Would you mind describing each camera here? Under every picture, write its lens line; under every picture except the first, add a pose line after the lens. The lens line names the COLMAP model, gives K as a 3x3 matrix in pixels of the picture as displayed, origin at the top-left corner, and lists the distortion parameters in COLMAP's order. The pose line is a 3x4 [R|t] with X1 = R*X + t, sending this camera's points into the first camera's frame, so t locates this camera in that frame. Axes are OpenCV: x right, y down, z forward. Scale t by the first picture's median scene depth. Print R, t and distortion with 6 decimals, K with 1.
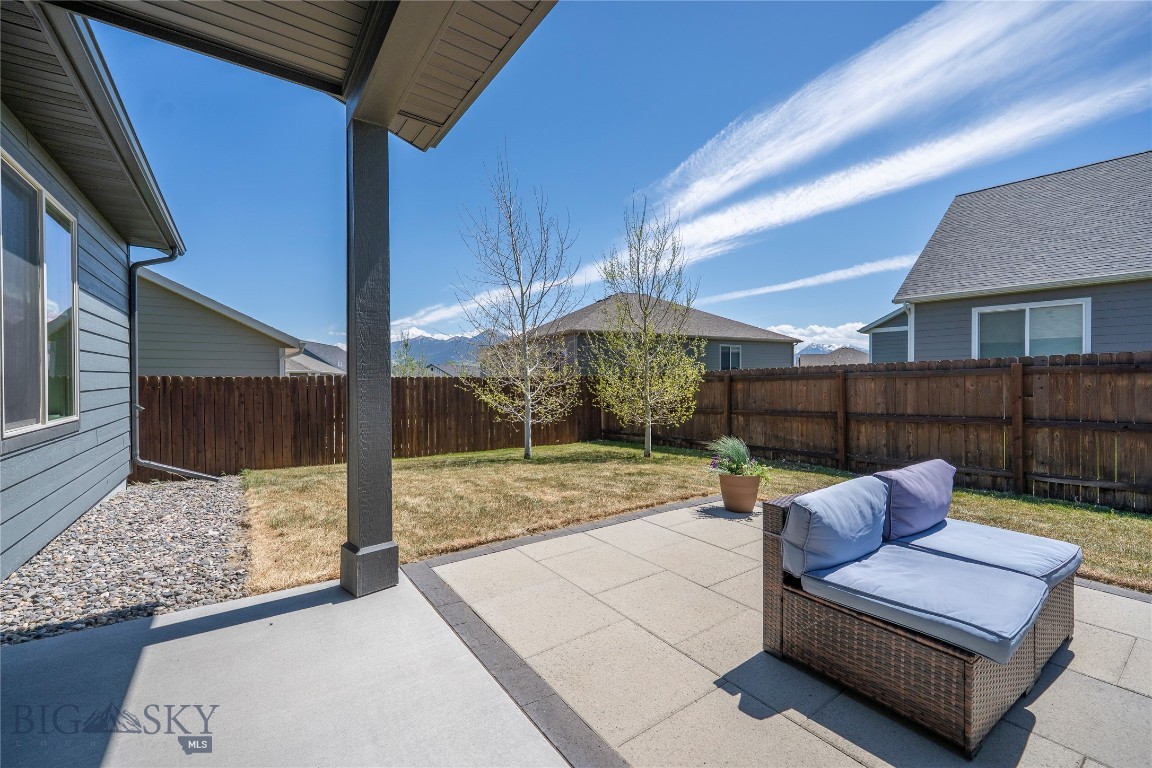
lens RADIAL K [[469.0, 0, 576.0], [0, 469.0, 384.0], [0, 0, 1]] dist [0.001383, -0.000312]
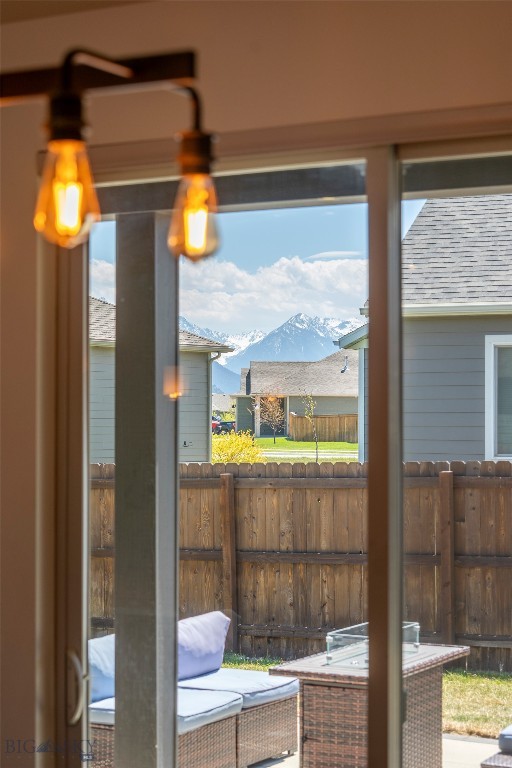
lens RADIAL K [[1576.1, 0, 256.0], [0, 1576.1, 384.0], [0, 0, 1]] dist [-0.034682, -0.193121]
pose [[0.903484, 0.015072, 0.428356, -0.228388], [-0.000718, 0.999433, -0.033651, -0.079833], [-0.428621, 0.030095, 0.902983, -0.778026]]
